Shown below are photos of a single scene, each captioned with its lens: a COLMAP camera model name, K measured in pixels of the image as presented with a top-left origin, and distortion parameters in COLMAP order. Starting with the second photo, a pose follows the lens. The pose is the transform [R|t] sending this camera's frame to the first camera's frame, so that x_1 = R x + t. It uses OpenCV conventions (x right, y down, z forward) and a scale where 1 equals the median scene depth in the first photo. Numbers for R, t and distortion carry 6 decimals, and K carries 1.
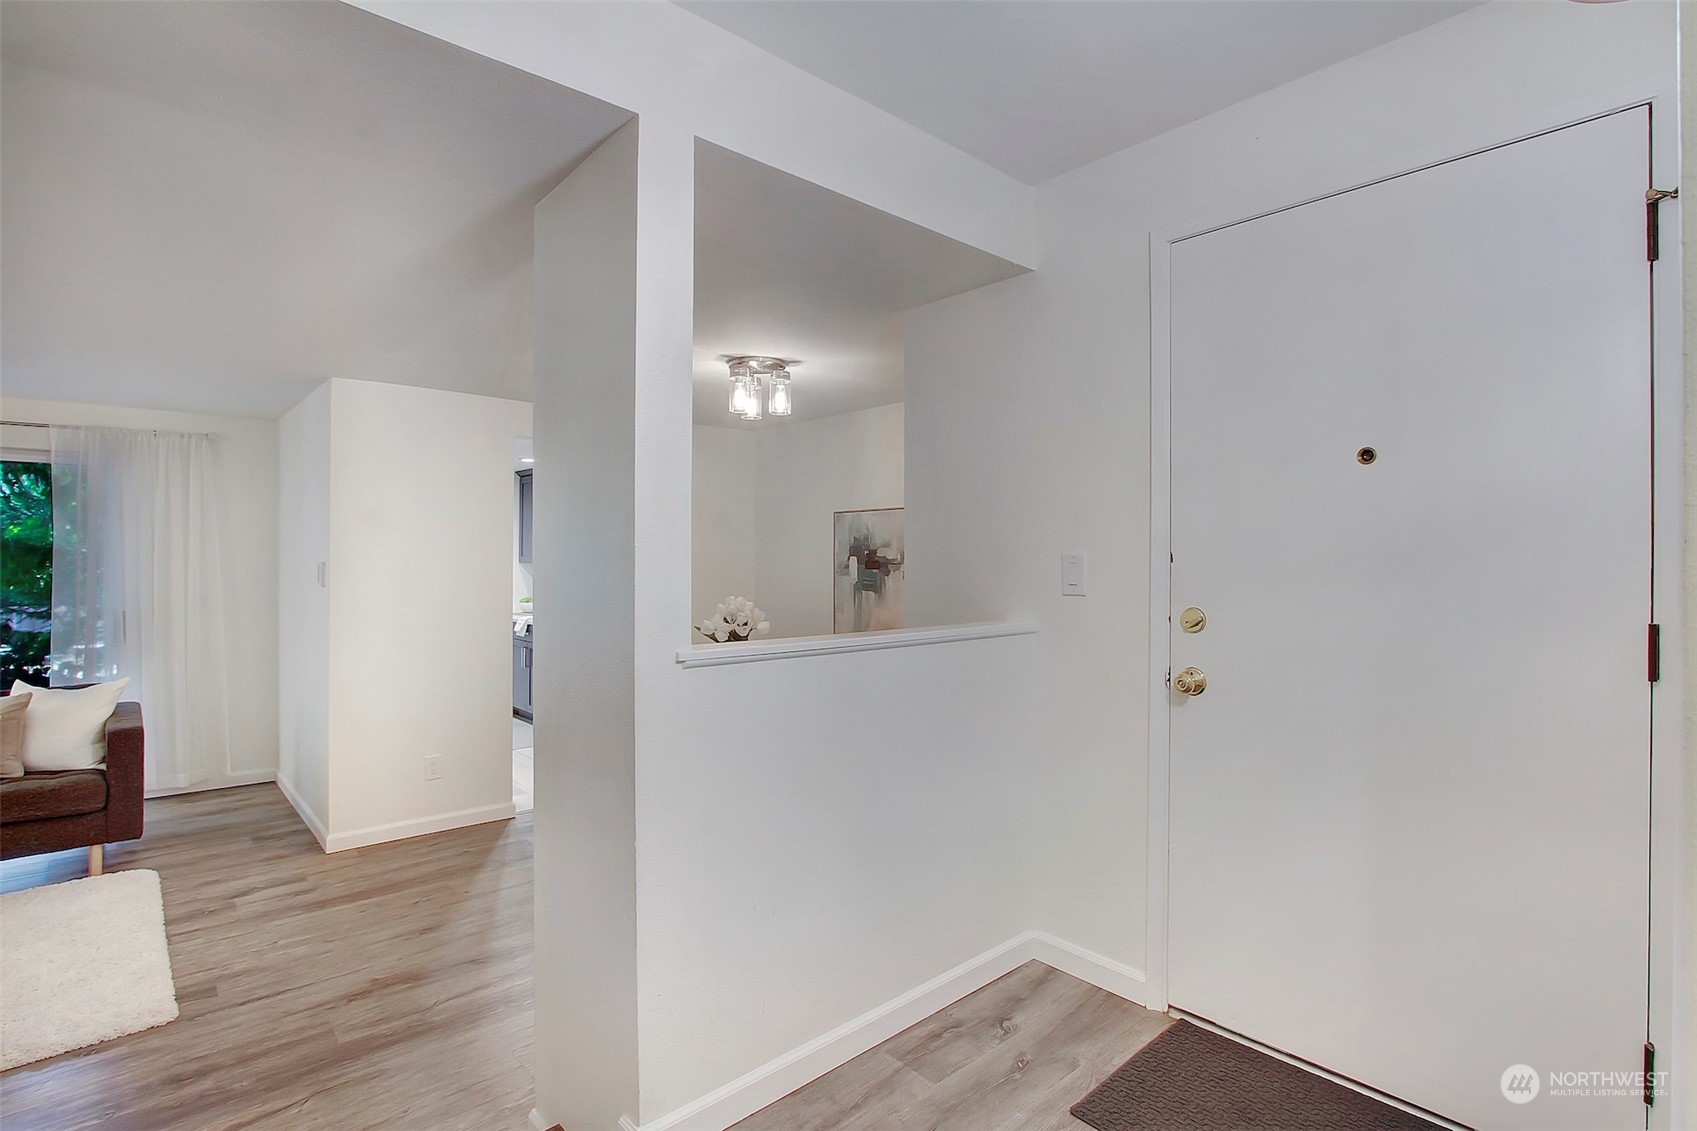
lens RADIAL K [[798.7, 0, 846.7], [0, 798.7, 563.1], [0, 0, 1]] dist [-0.020175, 0.001322]
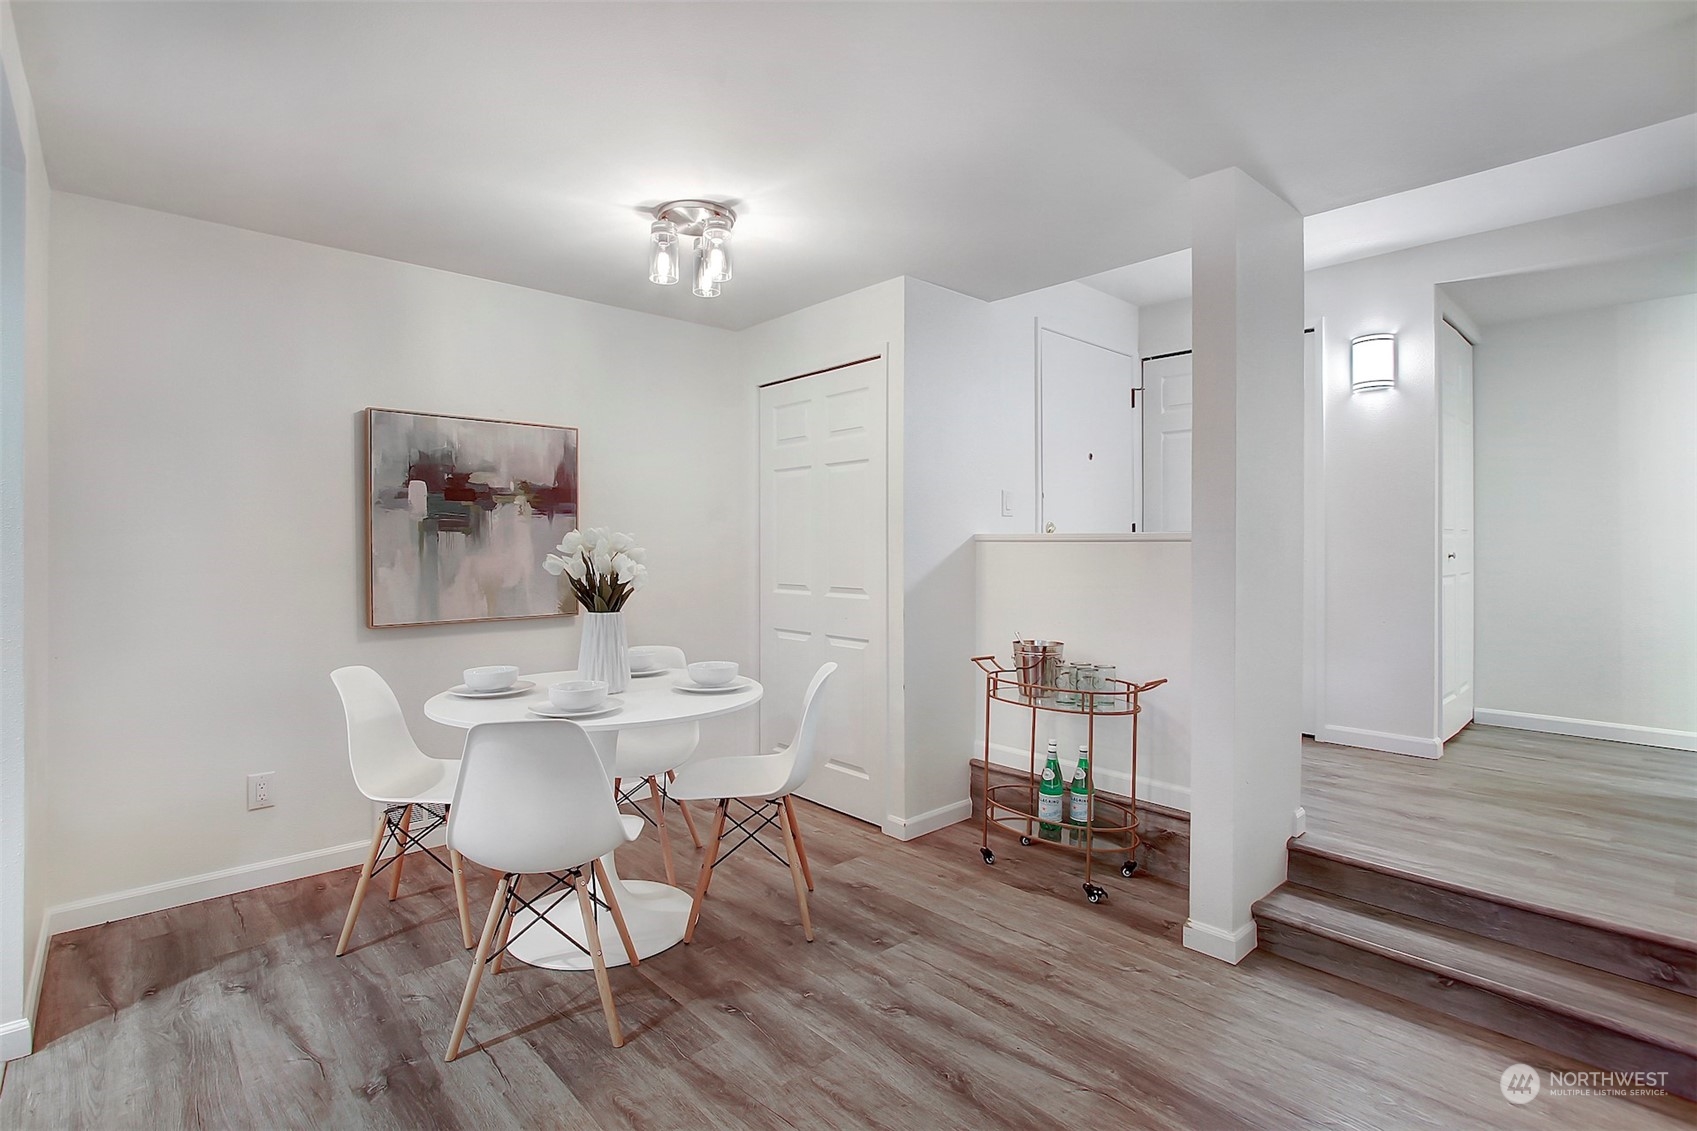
lens RADIAL K [[798.7, 0, 825.4], [0, 798.7, 544.6], [0, 0, 1]] dist [-0.020175, 0.001322]
pose [[0.012510, -0.002496, 0.999919, -0.669034], [0.004817, 0.999985, 0.002436, 0.046451], [-0.999910, 0.004787, 0.012522, 0.674339]]
